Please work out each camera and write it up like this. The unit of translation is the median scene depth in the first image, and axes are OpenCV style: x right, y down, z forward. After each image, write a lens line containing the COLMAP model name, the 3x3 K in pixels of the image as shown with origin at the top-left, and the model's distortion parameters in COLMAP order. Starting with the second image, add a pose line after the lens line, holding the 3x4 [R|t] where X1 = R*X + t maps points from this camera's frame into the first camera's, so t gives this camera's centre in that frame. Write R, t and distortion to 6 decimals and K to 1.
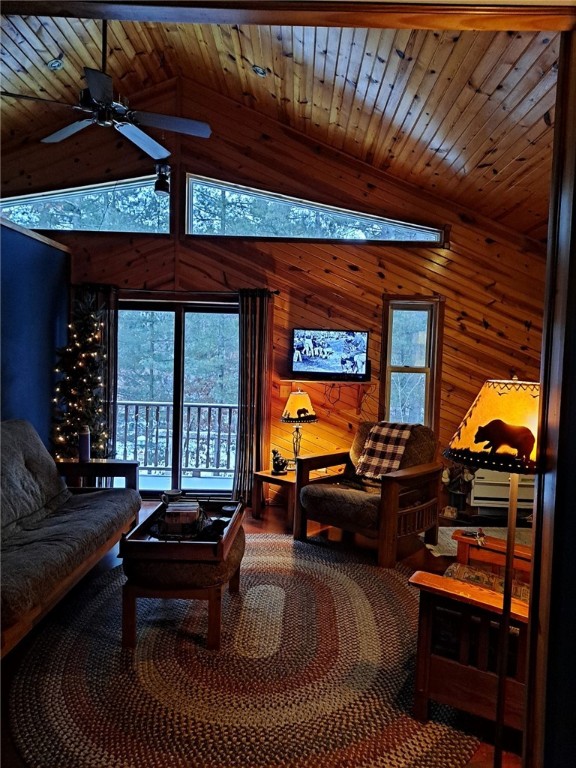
lens RADIAL K [[550.0, 0, 288.0], [0, 550.0, 384.0], [0, 0, 1]] dist [0.080179, -0.064719]
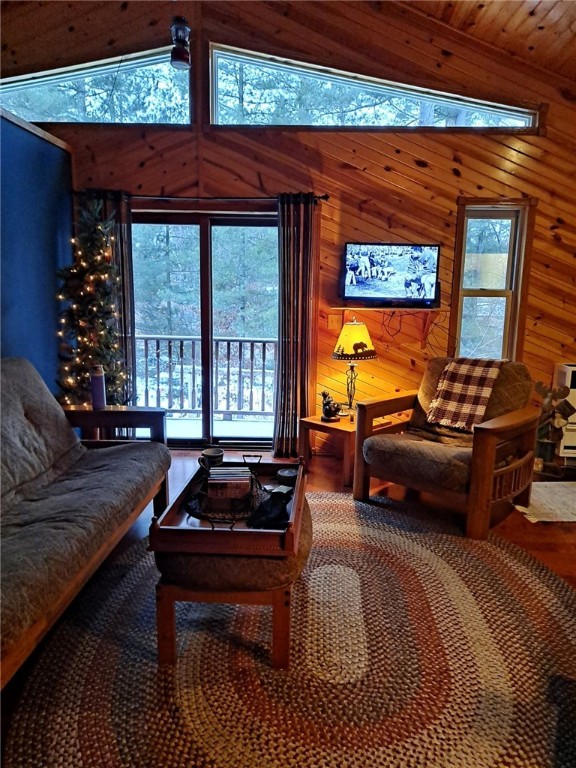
lens RADIAL K [[550.0, 0, 288.0], [0, 550.0, 384.0], [0, 0, 1]] dist [0.080179, -0.064719]
pose [[0.999537, -0.005815, -0.029871, -0.056974], [0.009351, 0.992776, 0.119620, 0.007426], [0.028960, -0.119844, 0.992370, 0.178238]]
